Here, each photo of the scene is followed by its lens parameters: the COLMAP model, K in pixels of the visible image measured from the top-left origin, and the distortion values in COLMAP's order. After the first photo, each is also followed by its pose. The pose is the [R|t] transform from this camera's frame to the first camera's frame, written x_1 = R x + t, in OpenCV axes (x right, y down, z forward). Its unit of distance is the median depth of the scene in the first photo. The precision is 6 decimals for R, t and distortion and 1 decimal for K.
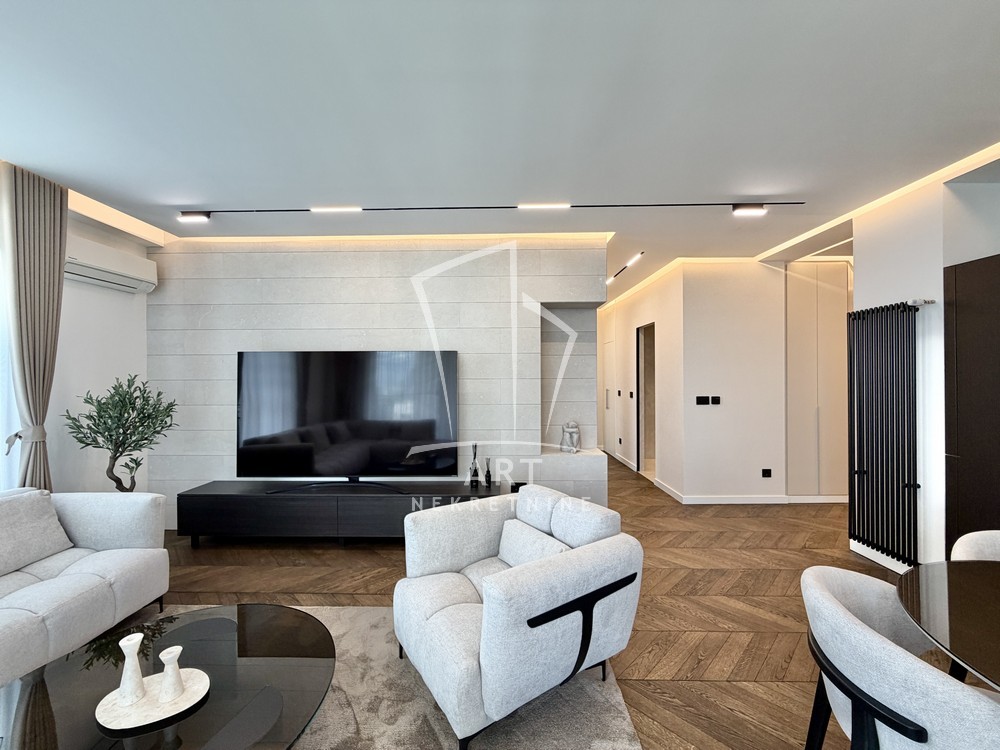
lens RADIAL K [[398.5, 0, 495.9], [0, 398.5, 376.4], [0, 0, 1]] dist [-0.000384, 0.000450]
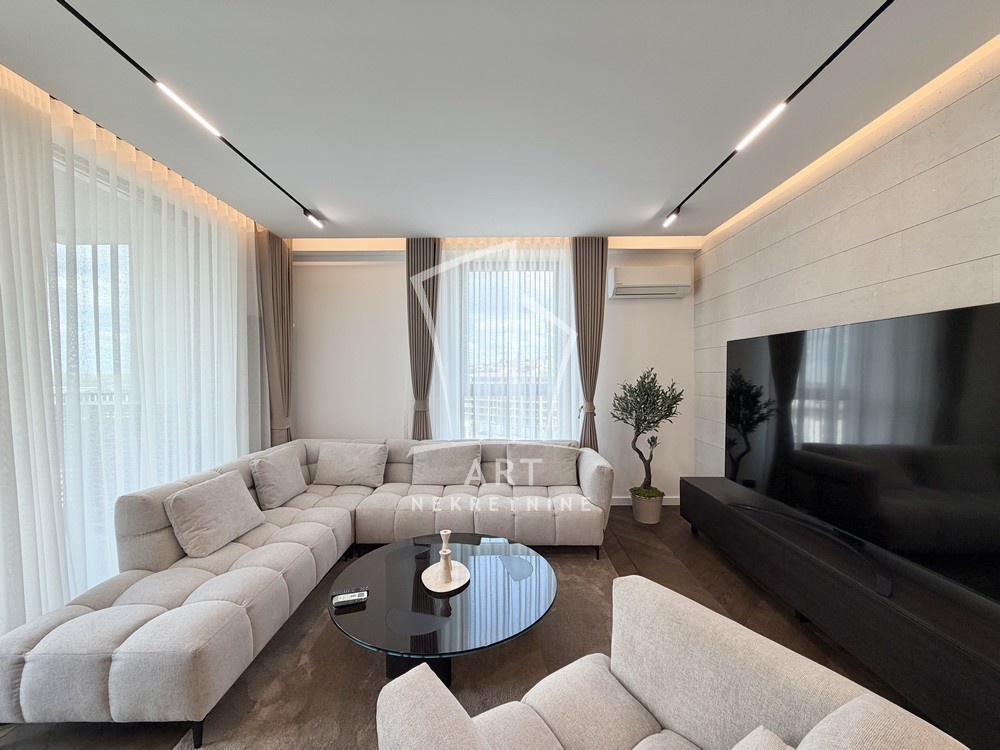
lens RADIAL K [[398.5, 0, 495.9], [0, 398.5, 376.4], [0, 0, 1]] dist [-0.000384, 0.000450]
pose [[-0.008735, 0.010623, -0.999905, 0.329158], [0.008484, 0.999908, 0.010549, 0.005275], [0.999926, -0.008391, -0.008825, 0.577993]]
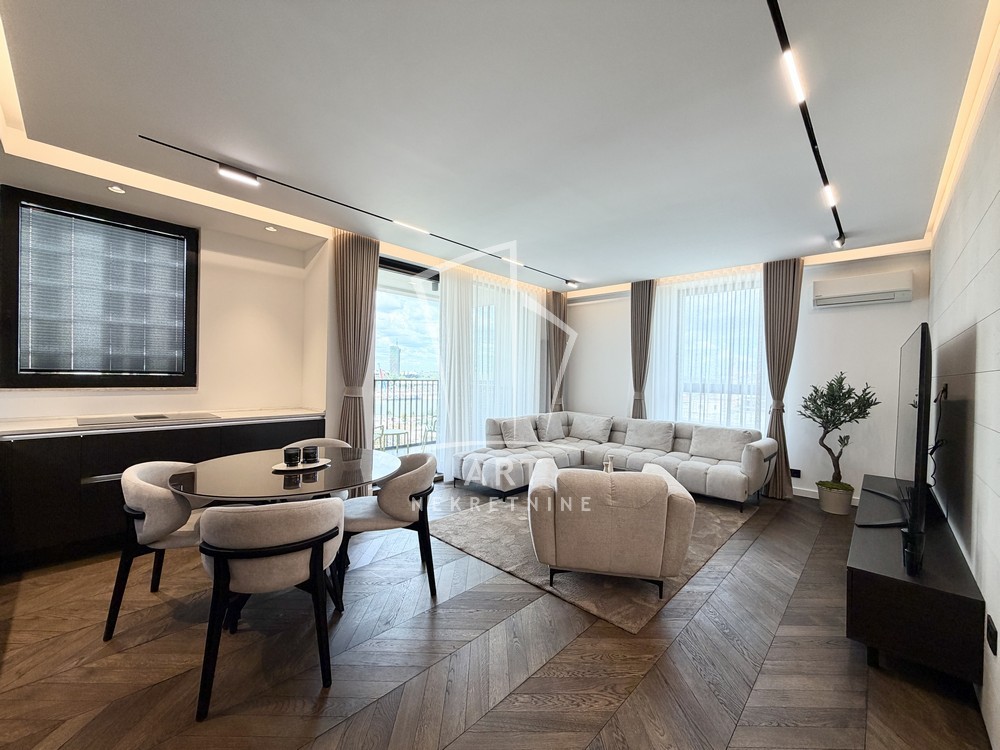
lens RADIAL K [[398.5, 0, 495.9], [0, 398.5, 376.4], [0, 0, 1]] dist [-0.000384, 0.000450]
pose [[-0.684586, -0.010131, -0.728861, 0.899763], [-0.017965, 0.999834, 0.002975, 0.027962], [0.728710, 0.015131, -0.684655, 1.146060]]
